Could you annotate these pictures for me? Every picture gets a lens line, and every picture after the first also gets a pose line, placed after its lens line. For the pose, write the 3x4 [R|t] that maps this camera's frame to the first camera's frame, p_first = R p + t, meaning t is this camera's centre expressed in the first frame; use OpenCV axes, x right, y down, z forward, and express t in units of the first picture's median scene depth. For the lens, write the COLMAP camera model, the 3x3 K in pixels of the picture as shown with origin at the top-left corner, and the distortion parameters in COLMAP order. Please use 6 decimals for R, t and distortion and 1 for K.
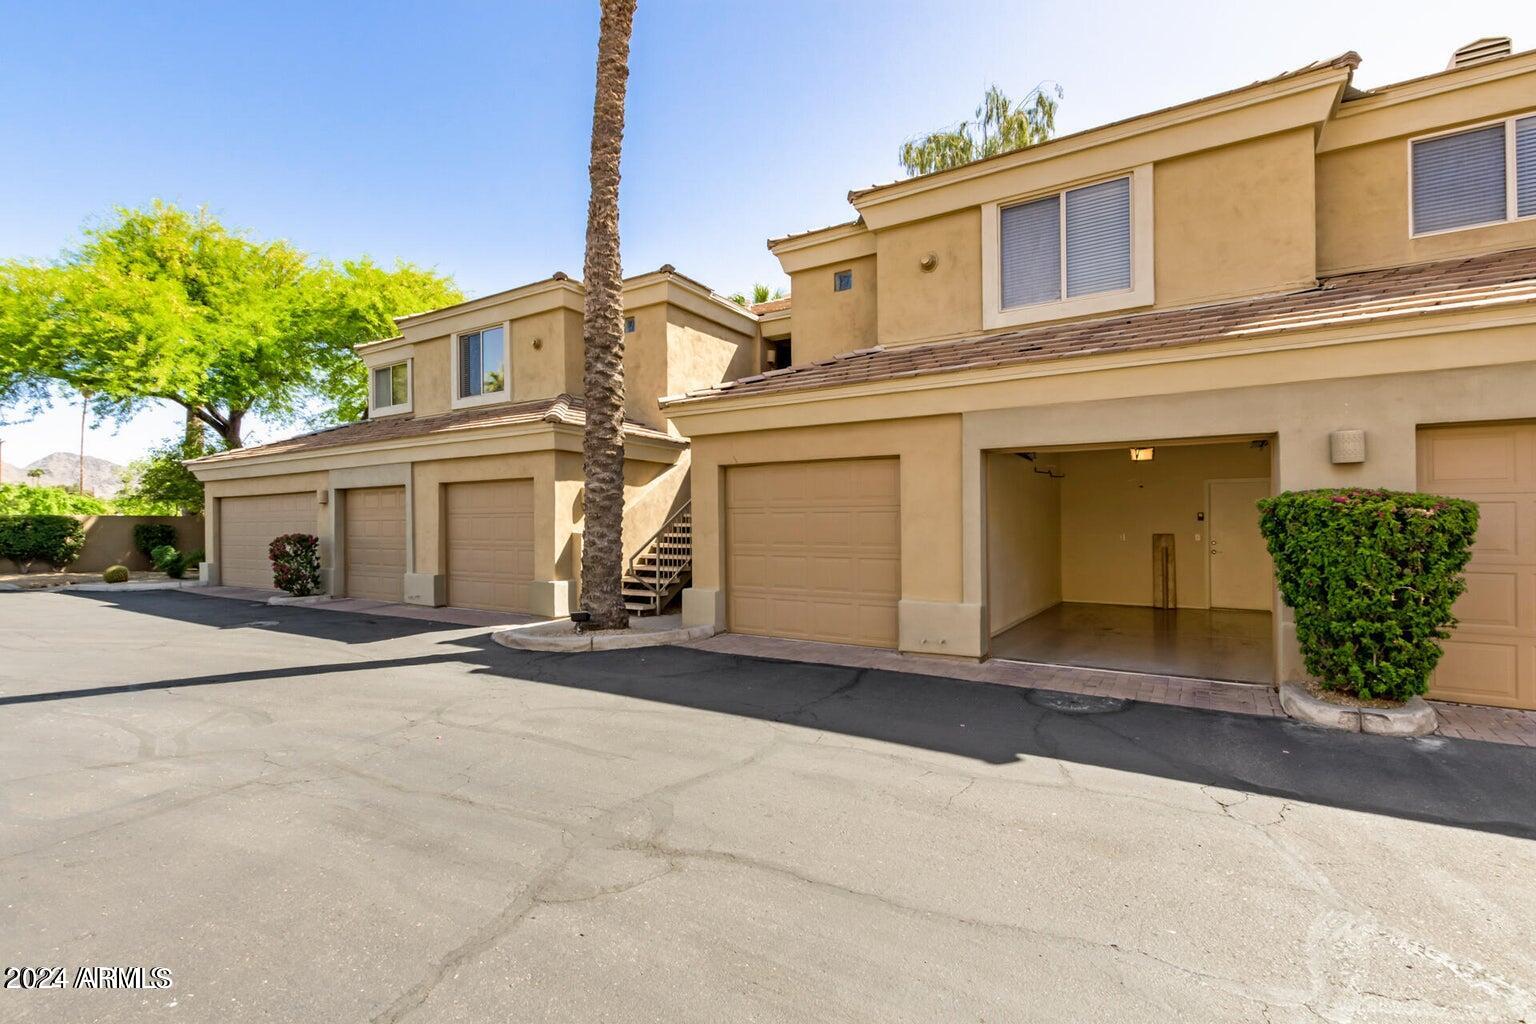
lens RADIAL K [[702.0, 0, 760.8], [0, 702.0, 516.1], [0, 0, 1]] dist [0.004497, -0.000542]
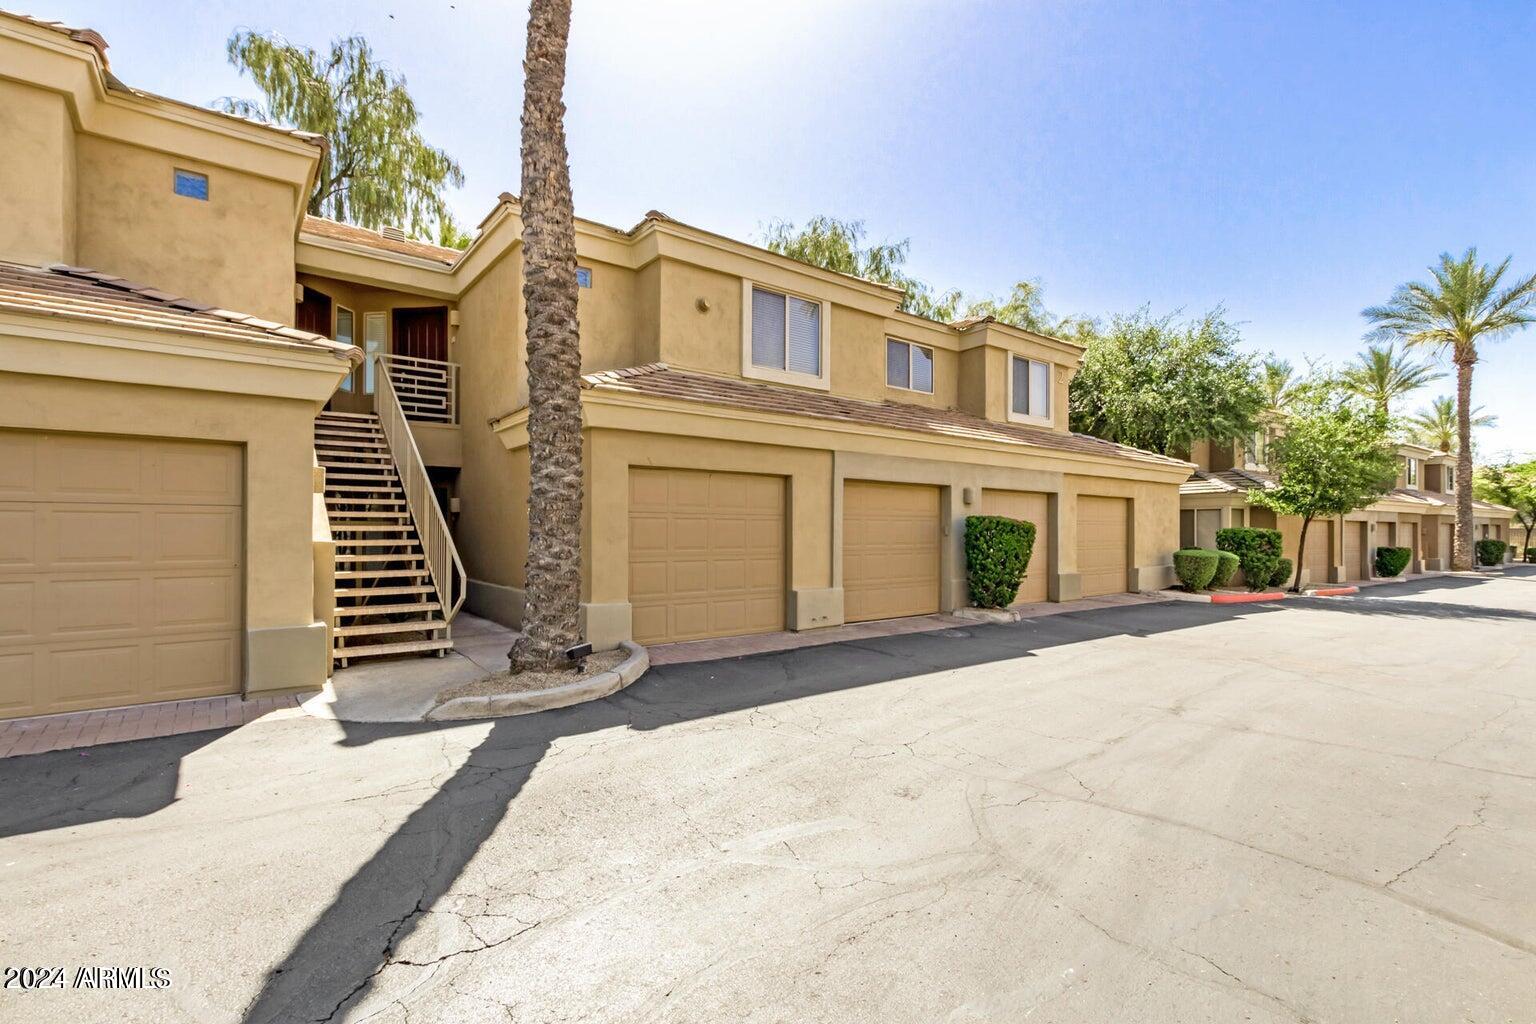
lens RADIAL K [[702.0, 0, 761.5], [0, 702.0, 523.3], [0, 0, 1]] dist [0.004497, -0.000542]
pose [[0.339563, 0.013615, 0.940485, -0.868842], [-0.014164, 0.999856, -0.009360, 0.010183], [-0.940477, -0.010143, 0.339707, 0.542372]]
